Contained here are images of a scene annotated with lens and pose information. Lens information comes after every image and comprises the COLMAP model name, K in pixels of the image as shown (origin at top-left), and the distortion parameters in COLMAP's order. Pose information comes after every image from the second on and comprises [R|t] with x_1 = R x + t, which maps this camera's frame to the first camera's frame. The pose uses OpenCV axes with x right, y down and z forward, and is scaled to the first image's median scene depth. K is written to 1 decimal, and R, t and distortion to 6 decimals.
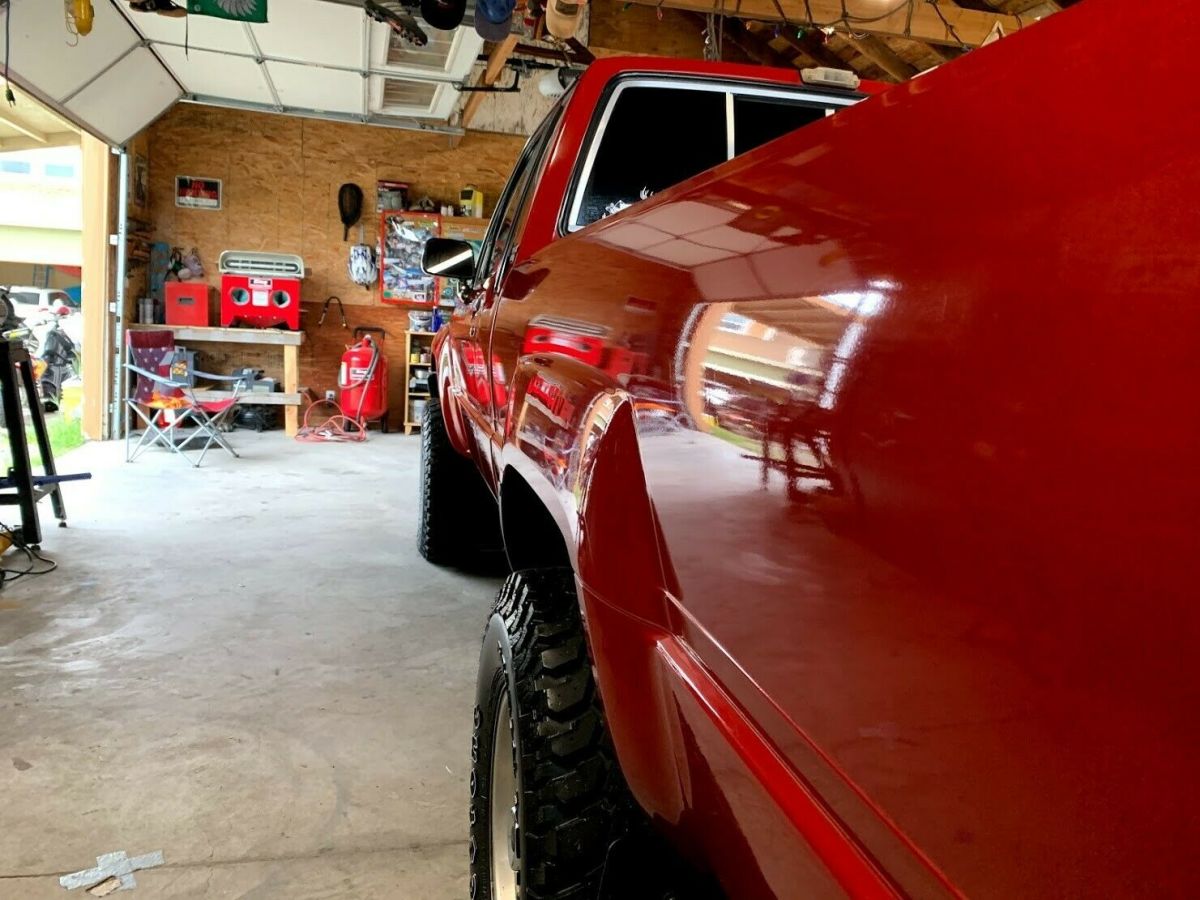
lens RADIAL K [[931.4, 0, 604.8], [0, 931.4, 424.0], [0, 0, 1]] dist [-0.012888, 0.039603]
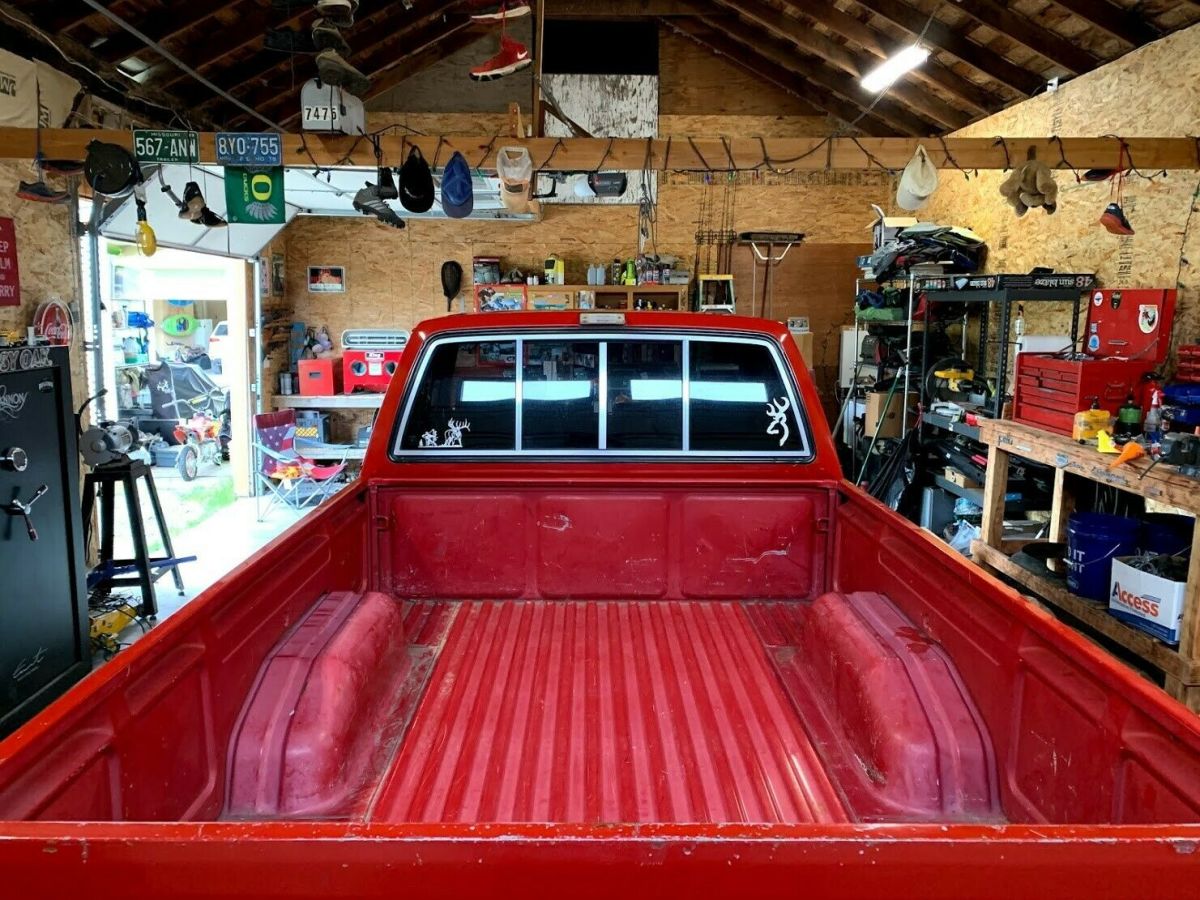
lens RADIAL K [[919.3, 0, 595.5], [0, 919.3, 426.2], [0, 0, 1]] dist [0.043939, -0.048132]
pose [[0.976390, -0.025423, -0.214514, 0.145121], [0.028622, 0.999520, 0.011817, -0.067782], [0.214111, -0.017678, 0.976649, -0.073356]]
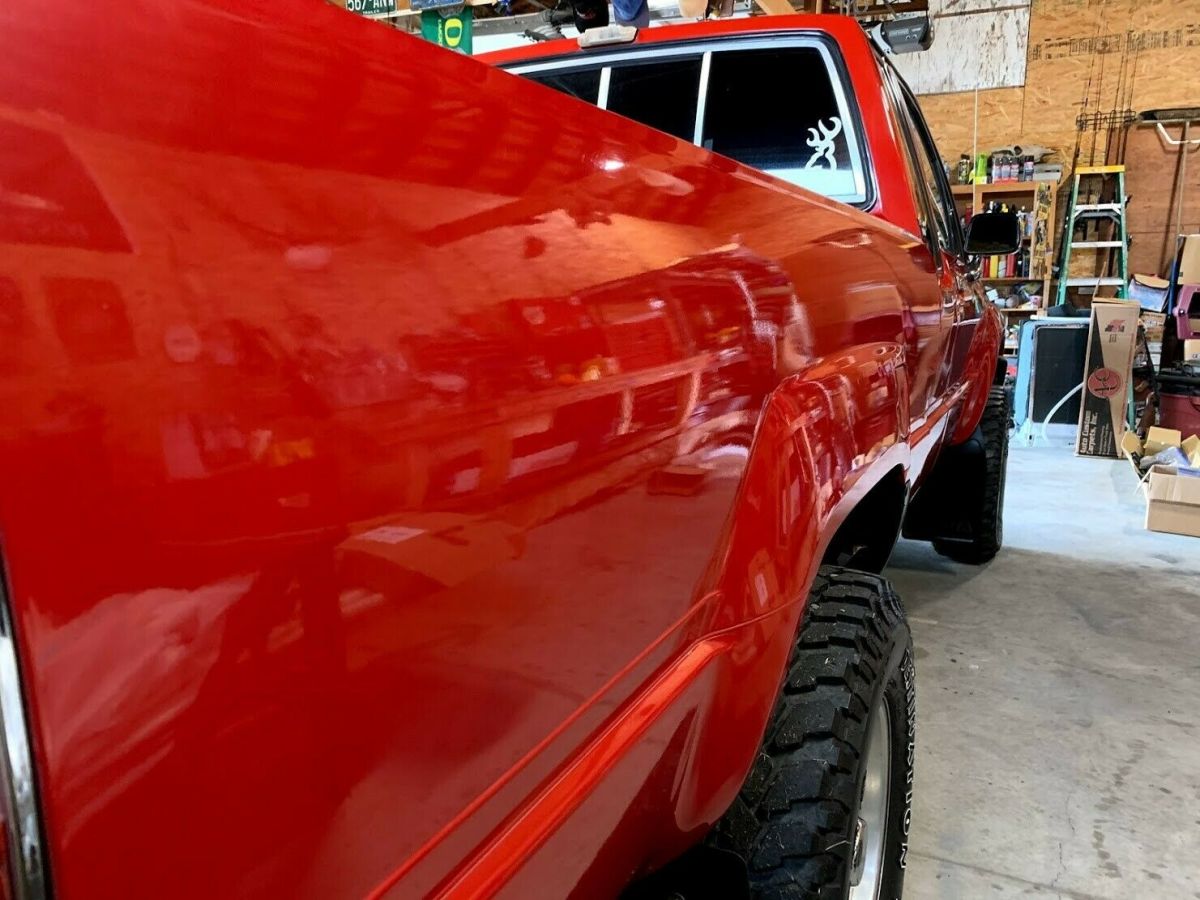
lens RADIAL K [[919.2, 0, 605.4], [0, 919.2, 429.4], [0, 0, 1]] dist [0.018850, -0.008584]
pose [[0.782269, 0.035055, -0.621954, 0.250123], [-0.019520, 0.999305, 0.031772, 0.005099], [0.622635, -0.012713, 0.782409, 0.062546]]
